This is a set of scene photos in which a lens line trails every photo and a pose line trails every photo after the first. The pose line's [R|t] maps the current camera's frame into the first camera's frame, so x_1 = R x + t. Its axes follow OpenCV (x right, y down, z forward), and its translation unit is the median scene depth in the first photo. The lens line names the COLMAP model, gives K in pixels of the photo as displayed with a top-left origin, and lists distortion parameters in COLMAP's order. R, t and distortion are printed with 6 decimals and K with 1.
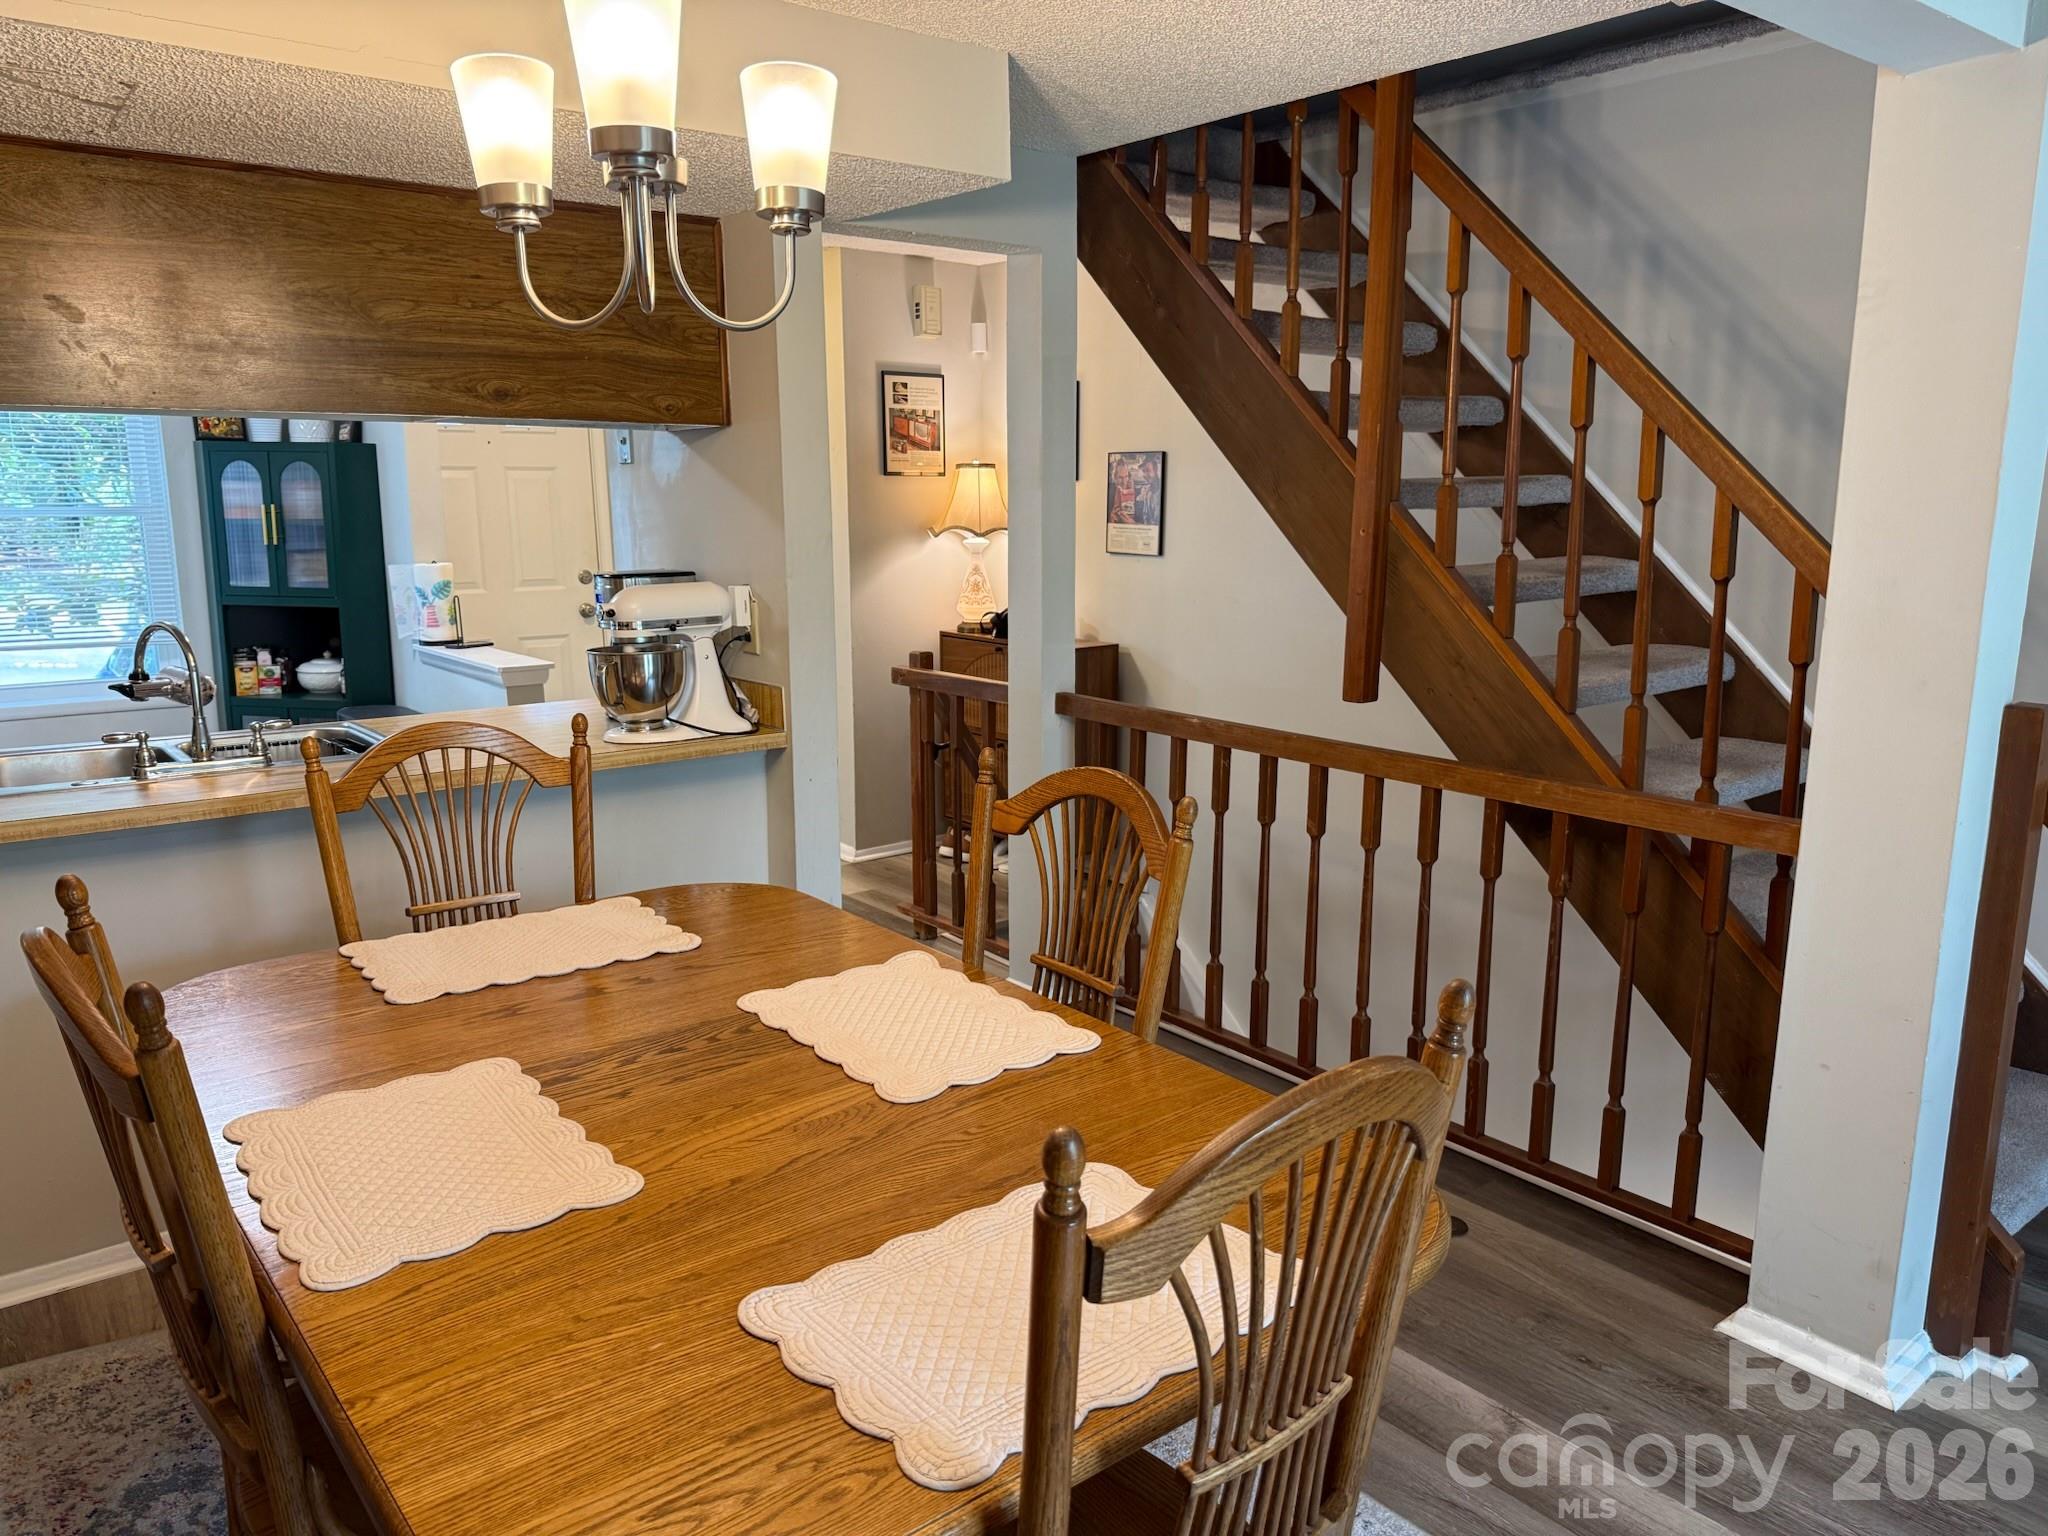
lens RADIAL K [[1451.5, 0, 1014.9], [0, 1451.5, 774.5], [0, 0, 1]] dist [-0.003181, -0.005029]
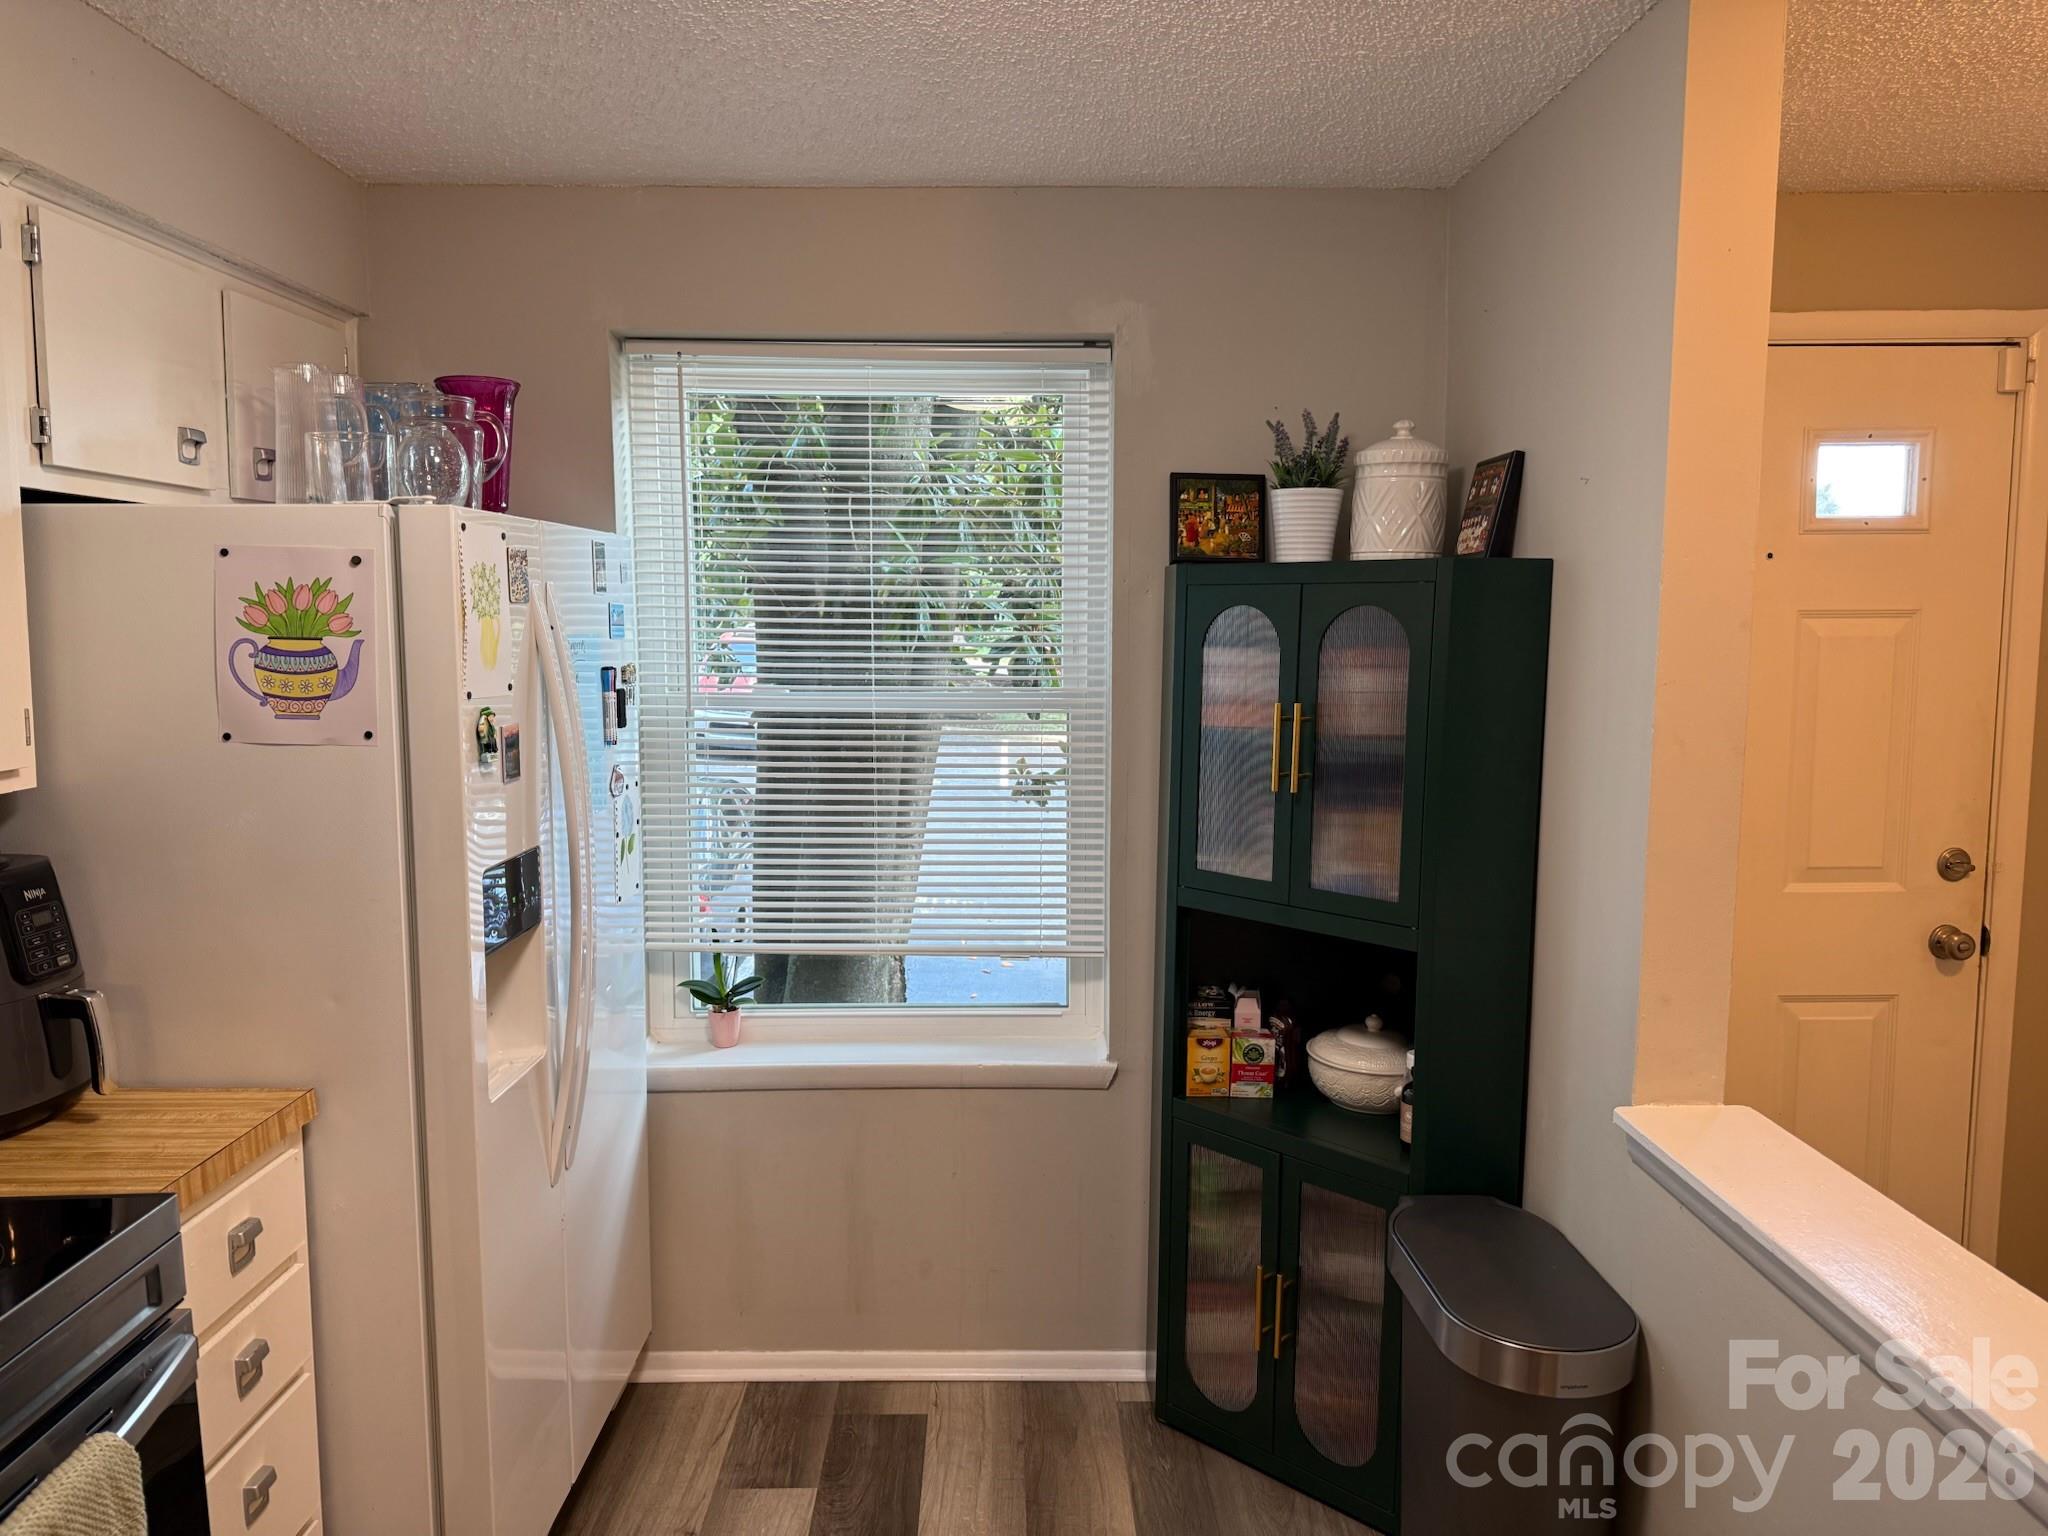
lens RADIAL K [[1436.8, 0, 1024.0], [0, 1436.8, 768.0], [0, 0, 1]] dist [0.064250, -0.067035]
pose [[0.791636, 0.062494, -0.607788, -0.301418], [-0.118507, 0.991570, -0.052399, -0.129619], [0.599390, 0.113509, 0.792369, 0.587503]]
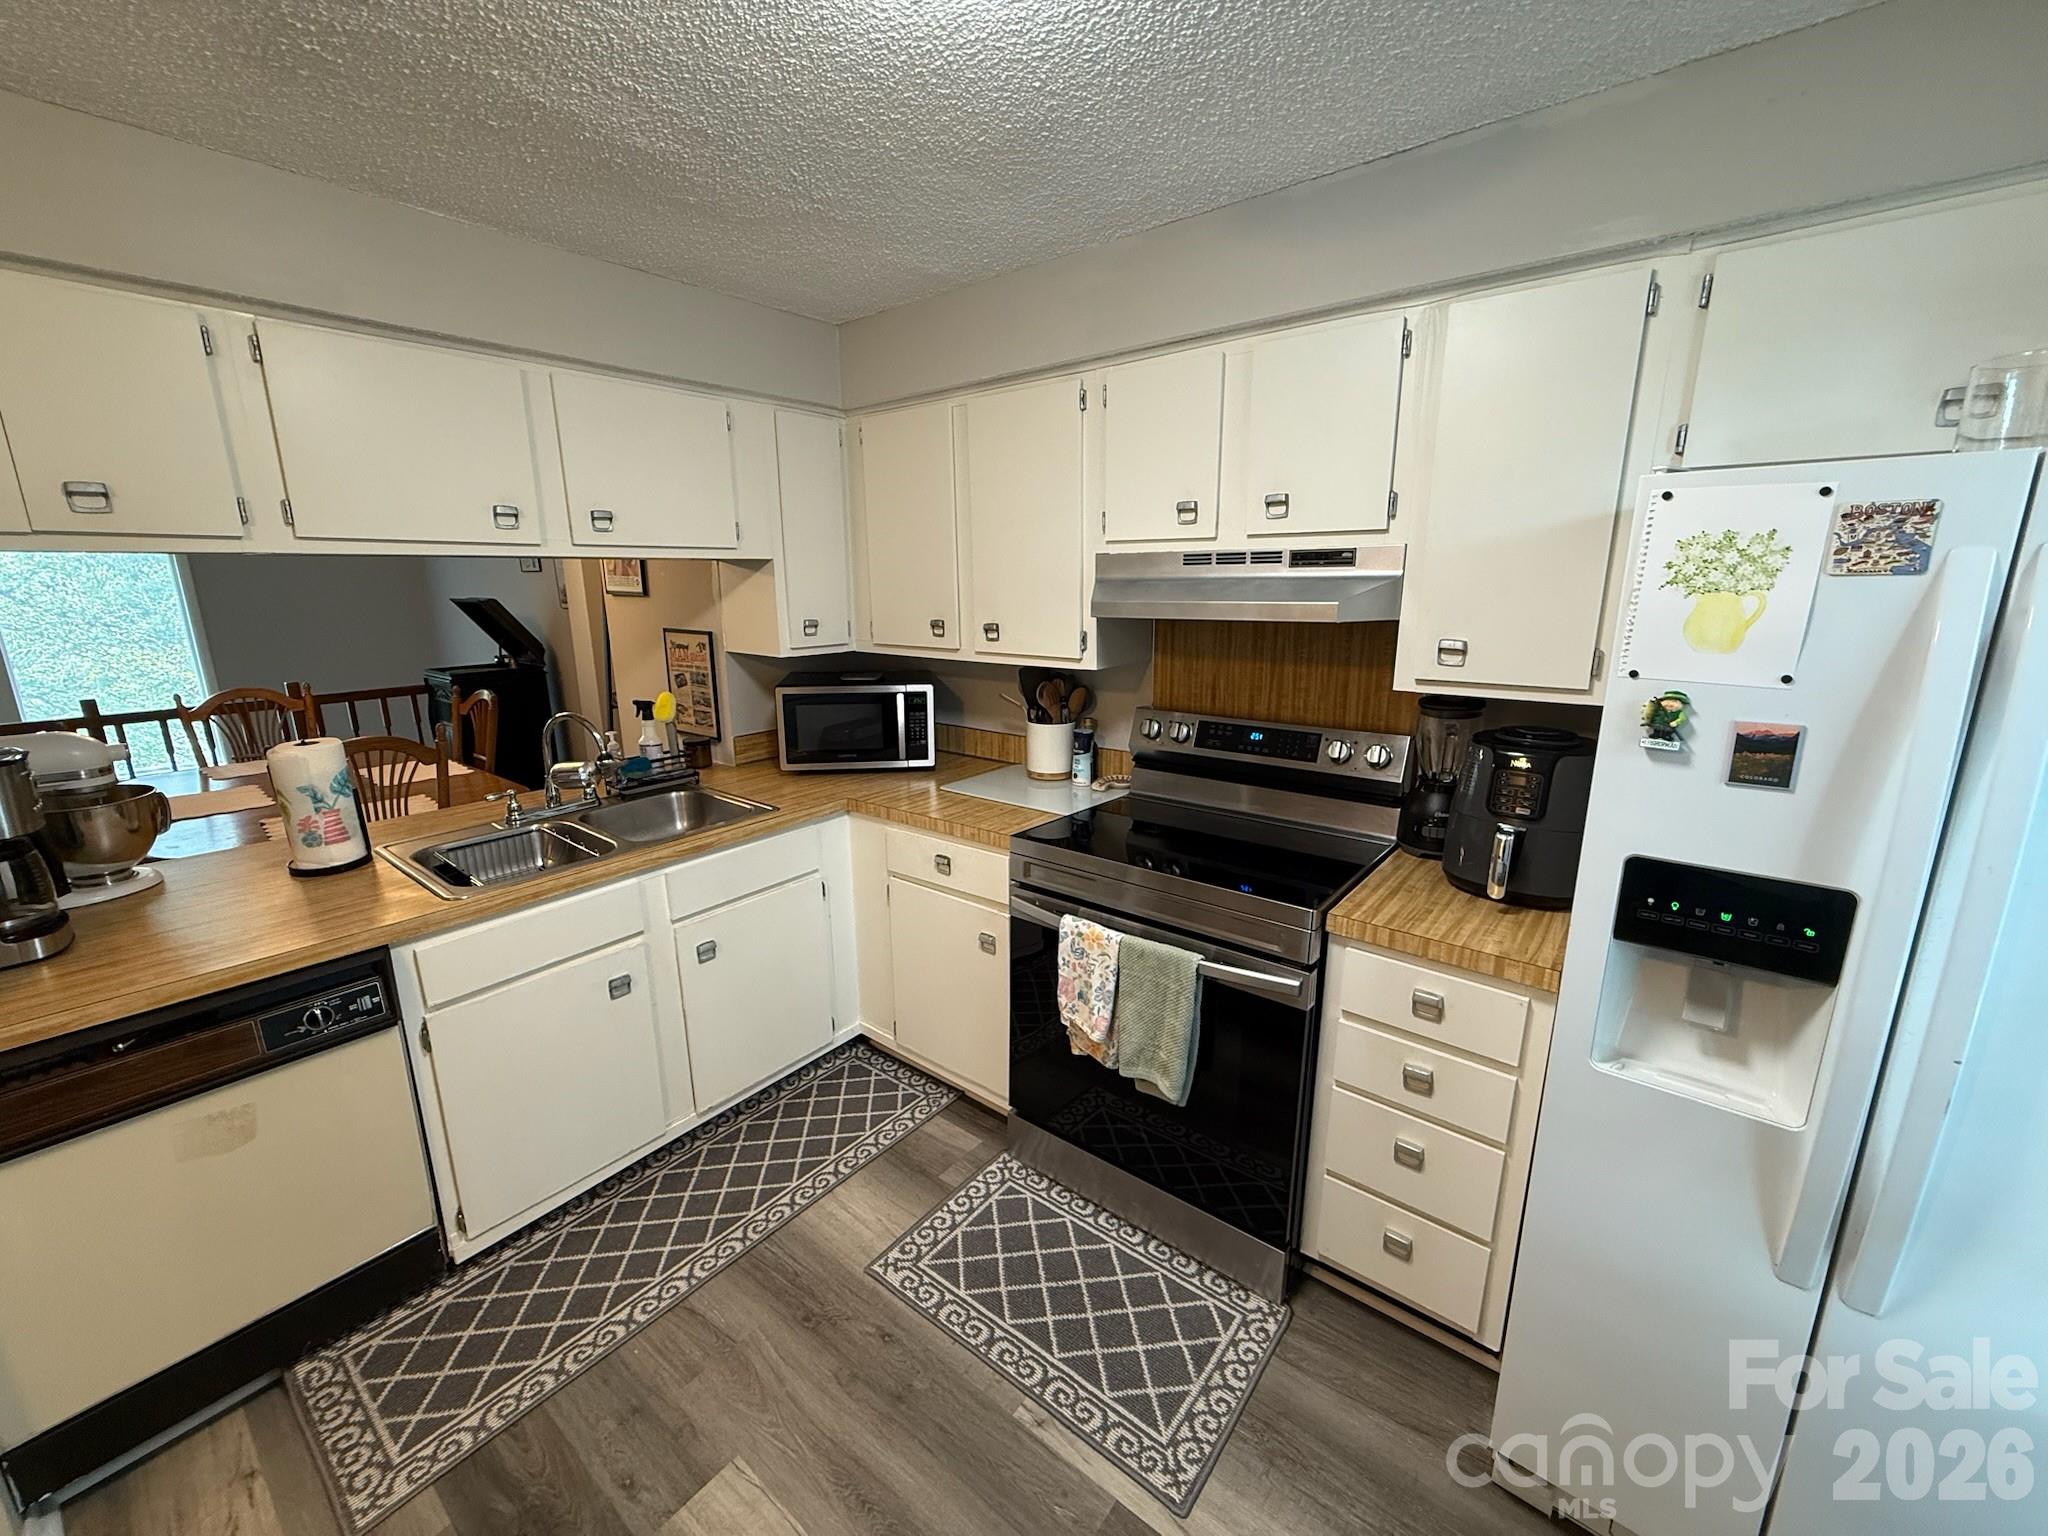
lens RADIAL K [[816.0, 0, 1019.6], [0, 816.0, 767.2], [0, 0, 1]] dist [-0.001357, 0.000896]
pose [[-0.975626, 0.057316, -0.211821, -0.431038], [-0.035926, 0.910541, 0.411855, -0.200495], [0.216478, 0.409426, -0.886289, 0.916011]]
